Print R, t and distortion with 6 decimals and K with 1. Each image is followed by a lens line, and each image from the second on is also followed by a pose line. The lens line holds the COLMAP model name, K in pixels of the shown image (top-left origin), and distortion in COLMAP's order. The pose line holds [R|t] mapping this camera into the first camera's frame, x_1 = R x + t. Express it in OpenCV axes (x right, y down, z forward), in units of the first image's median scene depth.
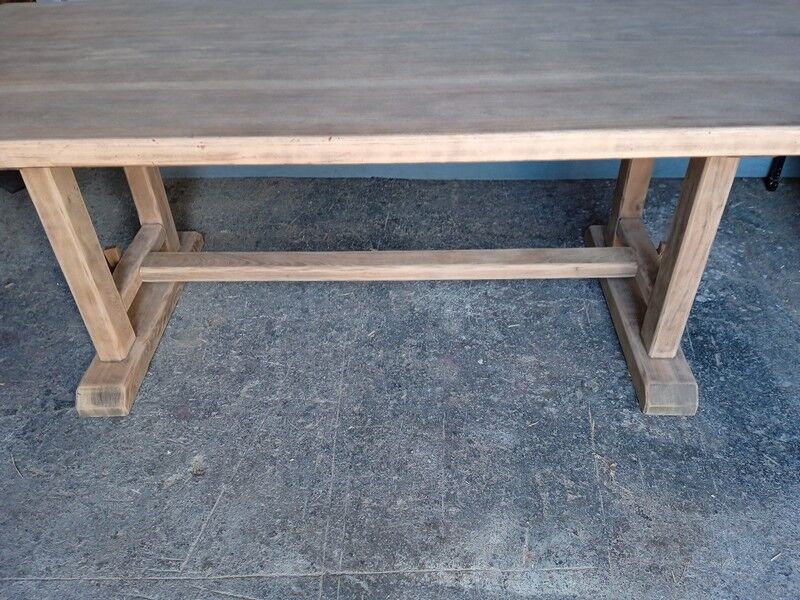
lens RADIAL K [[660.3, 0, 400.0], [0, 660.3, 300.0], [0, 0, 1]] dist [0.033601, -0.002261]
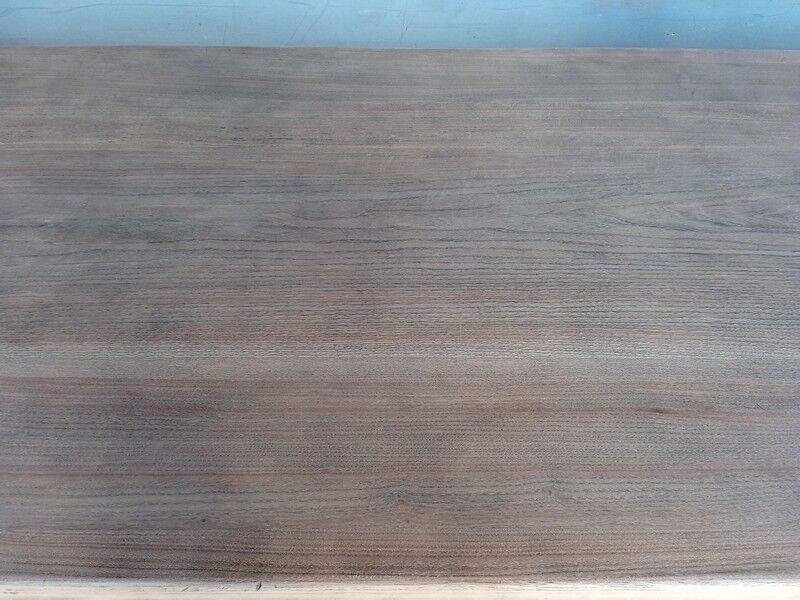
lens RADIAL K [[660.3, 0, 400.0], [0, 660.3, 300.0], [0, 0, 1]] dist [0.033601, -0.002261]
pose [[0.998885, 0.005507, 0.046878, -0.018064], [-0.014804, 0.979608, 0.200373, -0.474283], [-0.044818, -0.200843, 0.978598, 0.441608]]
